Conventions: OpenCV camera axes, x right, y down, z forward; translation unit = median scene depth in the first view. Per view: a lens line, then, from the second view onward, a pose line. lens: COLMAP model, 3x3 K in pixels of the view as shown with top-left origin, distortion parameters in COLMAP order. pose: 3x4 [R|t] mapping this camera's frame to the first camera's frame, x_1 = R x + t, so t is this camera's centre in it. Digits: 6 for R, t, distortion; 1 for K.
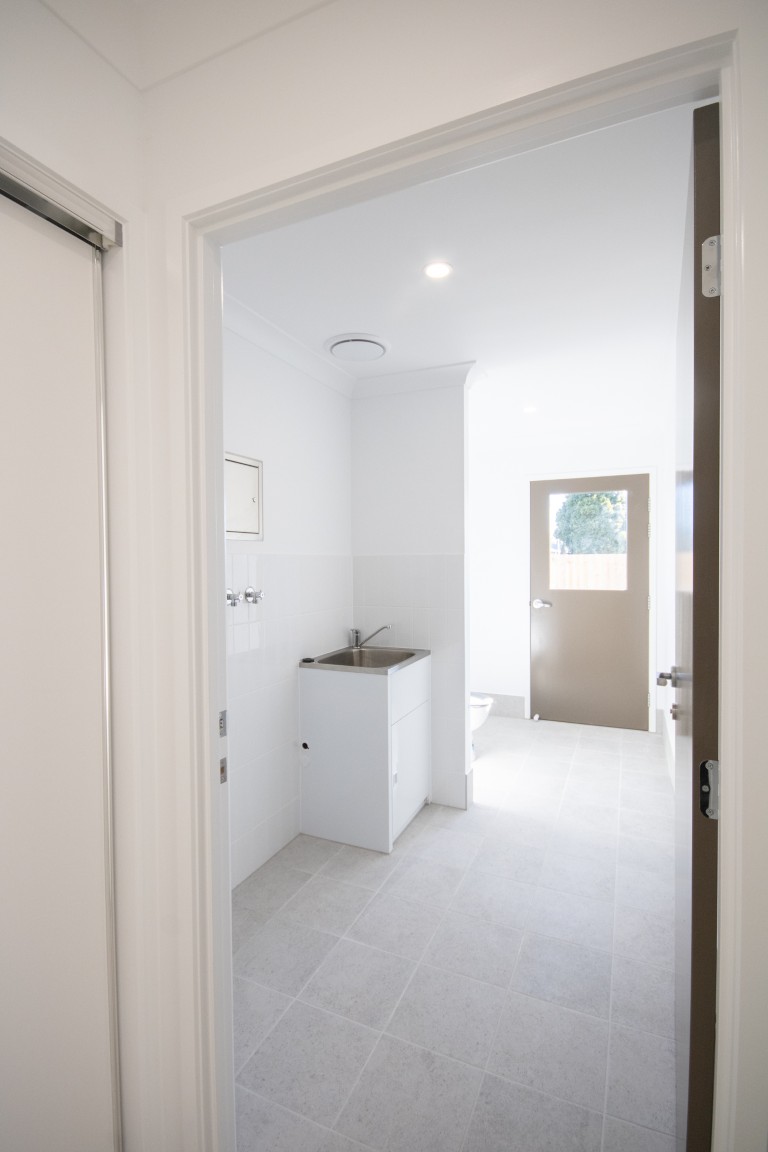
lens RADIAL K [[522.4, 0, 389.6], [0, 522.4, 580.5], [0, 0, 1]] dist [0.019770, -0.019368]
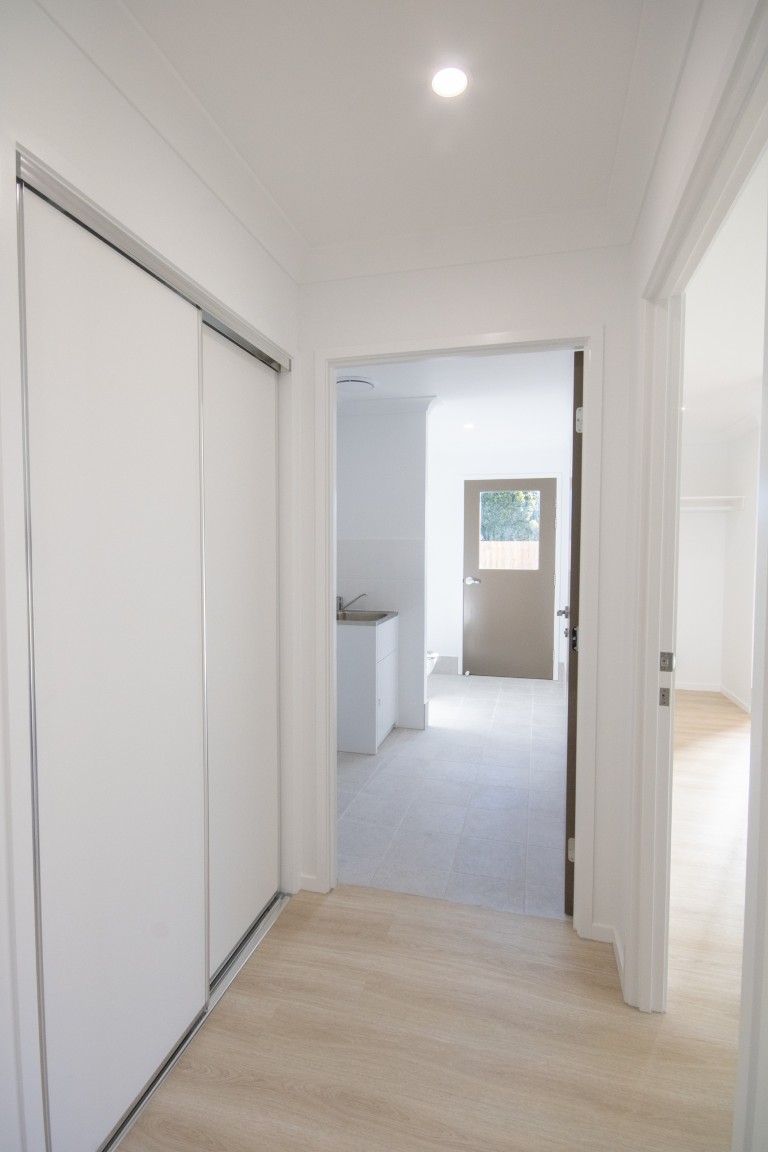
lens RADIAL K [[522.4, 0, 389.6], [0, 522.4, 580.5], [0, 0, 1]] dist [0.019770, -0.019368]
pose [[0.988489, 0.001412, 0.151285, -0.142470], [-0.005666, 0.999600, 0.027693, 0.017648], [-0.151186, -0.028231, 0.988102, -0.296029]]
